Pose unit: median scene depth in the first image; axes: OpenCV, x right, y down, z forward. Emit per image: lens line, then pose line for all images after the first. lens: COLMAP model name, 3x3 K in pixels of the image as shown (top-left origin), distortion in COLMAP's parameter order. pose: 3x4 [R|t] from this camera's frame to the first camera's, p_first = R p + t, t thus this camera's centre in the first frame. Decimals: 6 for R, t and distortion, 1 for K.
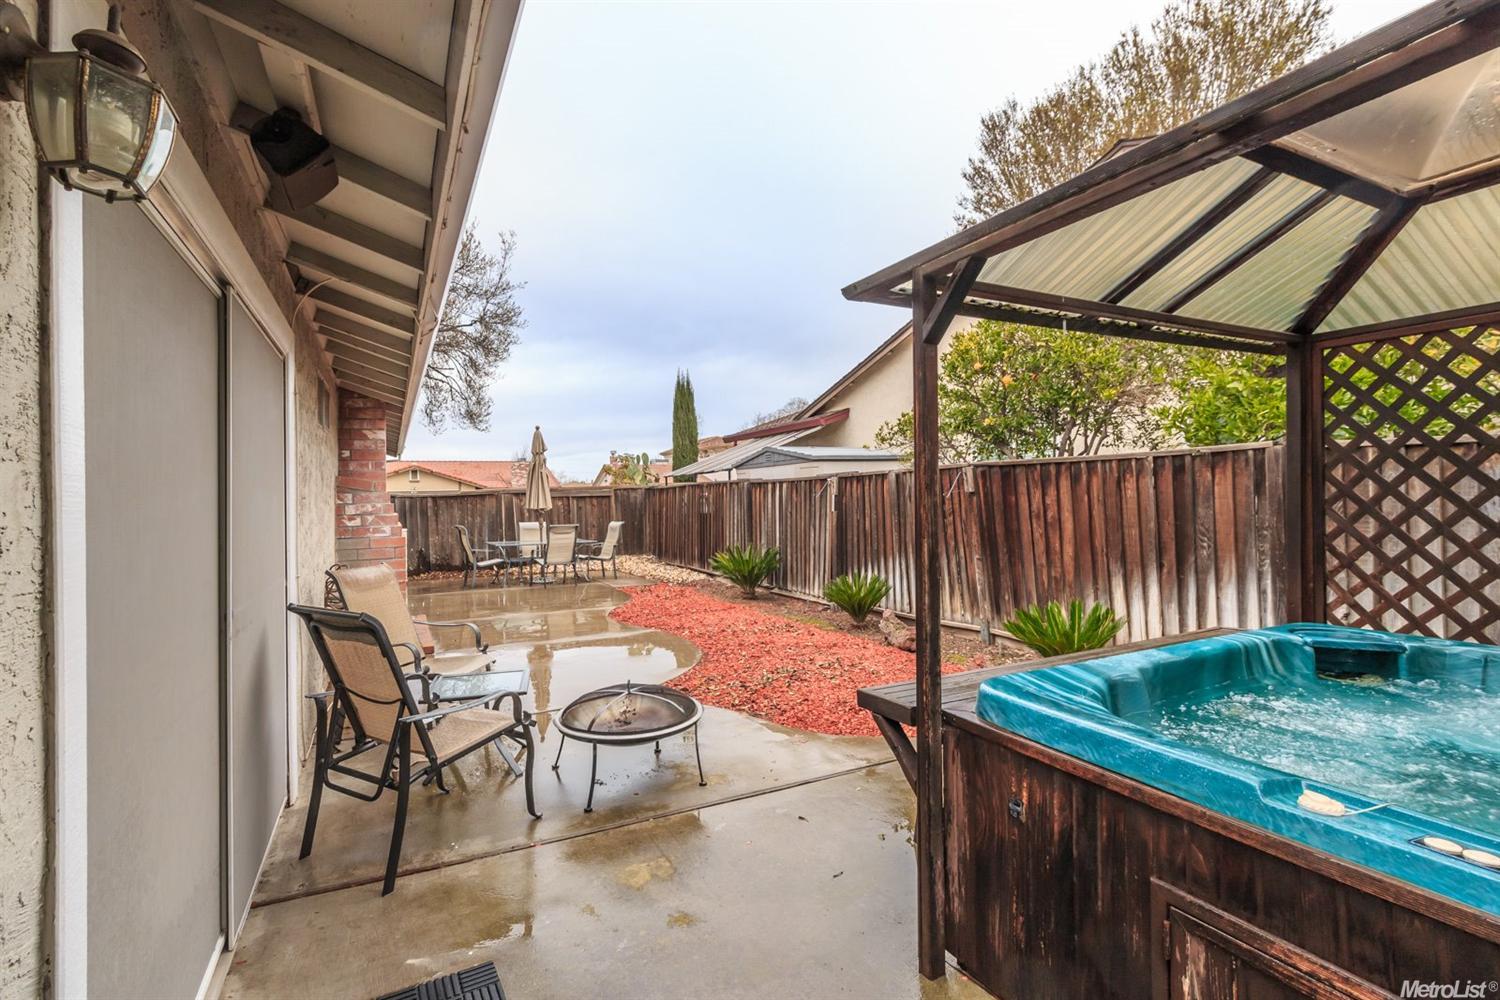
lens RADIAL K [[703.3, 0, 749.7], [0, 703.3, 492.3], [0, 0, 1]] dist [0.004331, 0.001267]
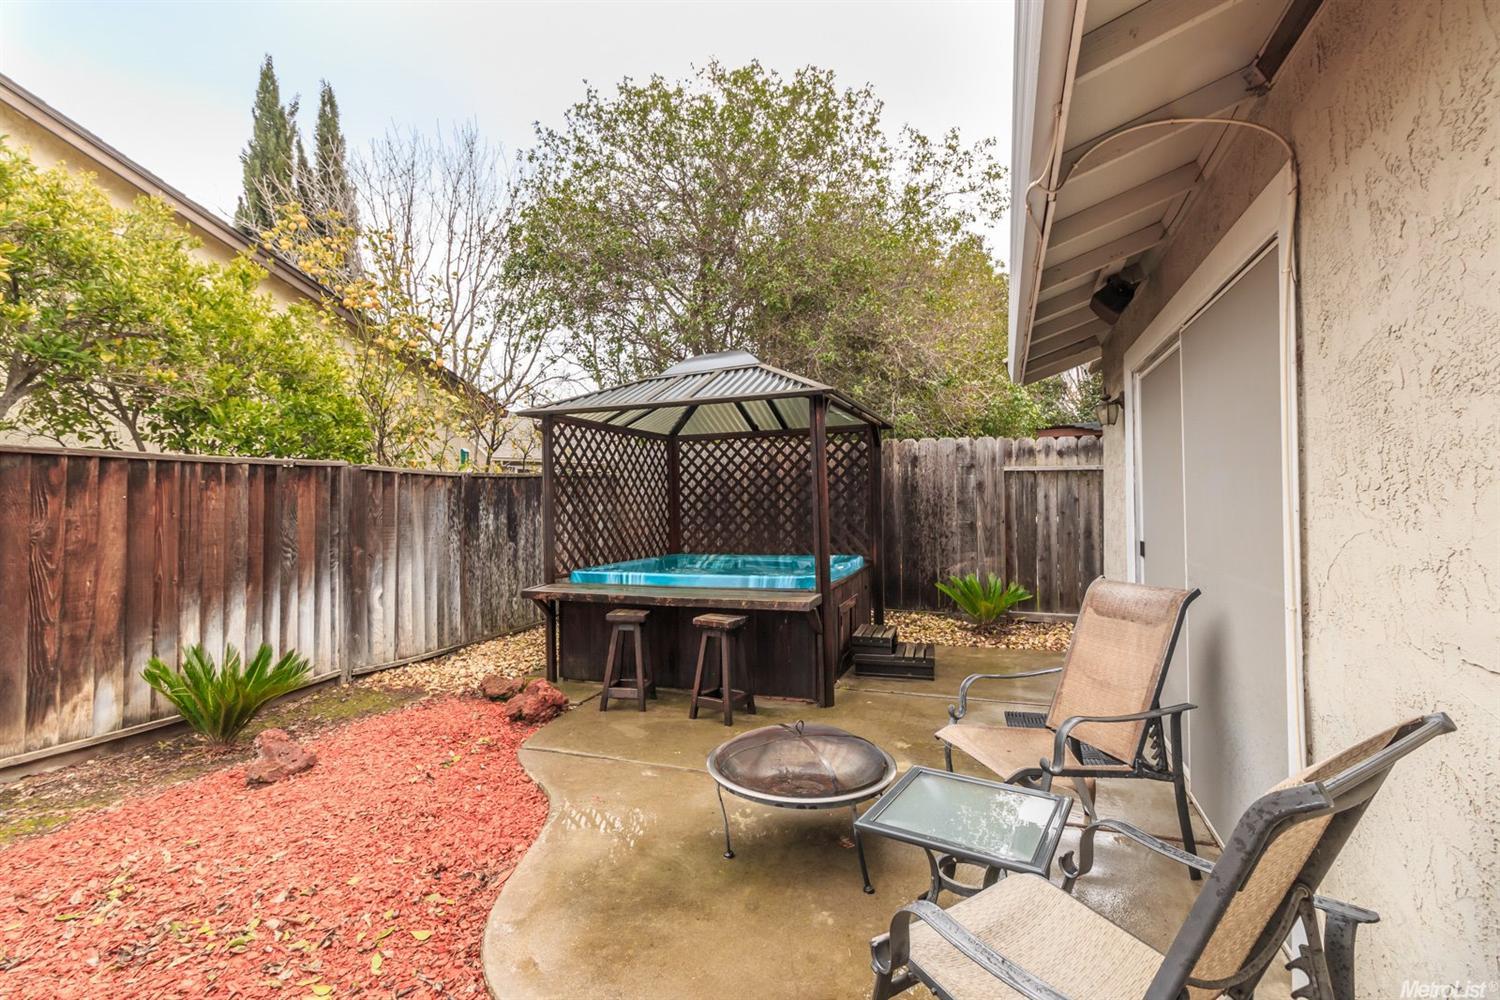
lens RADIAL K [[703.3, 0, 746.4], [0, 703.3, 495.4], [0, 0, 1]] dist [0.004331, 0.001267]
pose [[-0.679387, 0.032862, 0.733044, -0.550064], [0.021903, 0.999460, -0.024506, 0.027353], [-0.733454, -0.000593, -0.679739, 1.203558]]
